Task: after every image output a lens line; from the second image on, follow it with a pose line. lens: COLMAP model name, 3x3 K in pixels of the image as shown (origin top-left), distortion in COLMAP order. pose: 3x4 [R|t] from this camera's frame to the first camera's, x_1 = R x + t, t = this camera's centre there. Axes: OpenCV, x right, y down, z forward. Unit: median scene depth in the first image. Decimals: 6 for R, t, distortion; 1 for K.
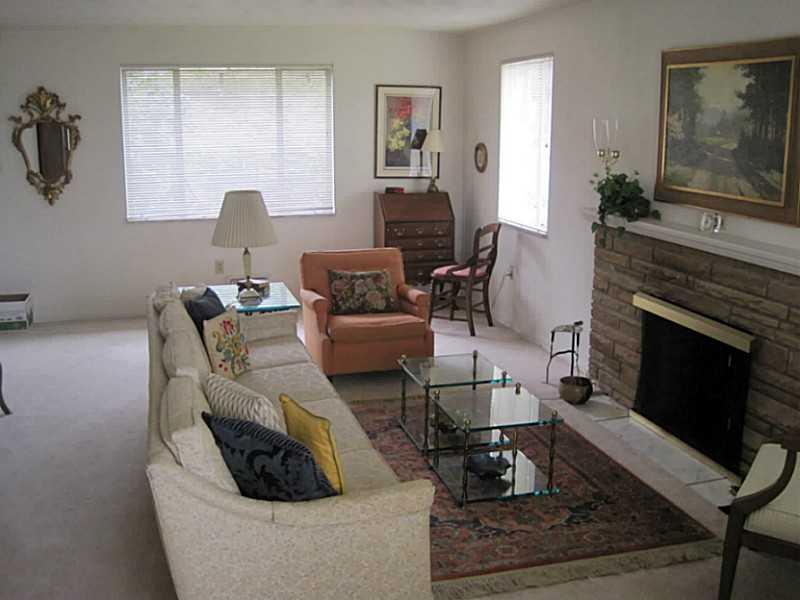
lens RADIAL K [[832.4, 0, 400.4], [0, 832.4, 300.9], [0, 0, 1]] dist [-0.127656, 0.000000]
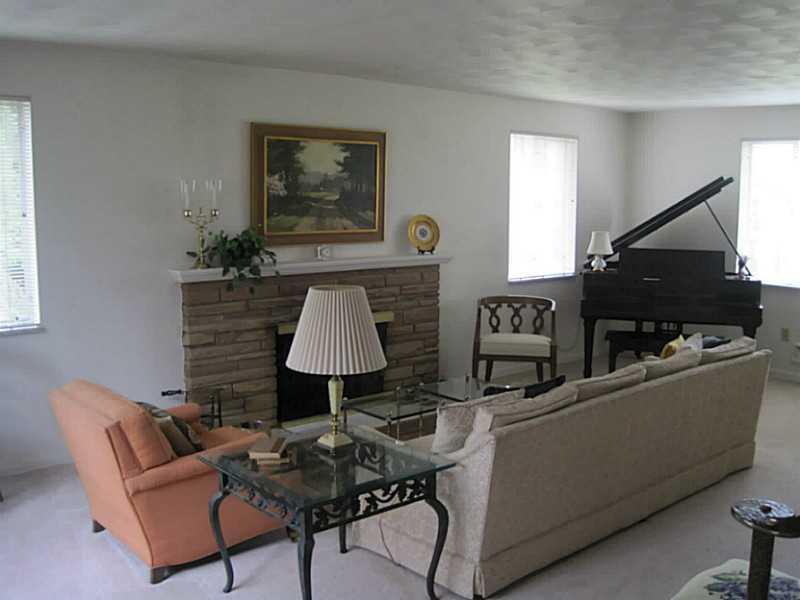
lens RADIAL K [[832.4, 0, 400.3], [0, 832.4, 299.5], [0, 0, 1]] dist [-0.127656, 0.000000]
pose [[-0.442581, -0.139669, 0.885785, -0.970768], [0.172844, 0.955986, 0.237099, -0.340849], [-0.879913, 0.258038, -0.398960, 1.500072]]
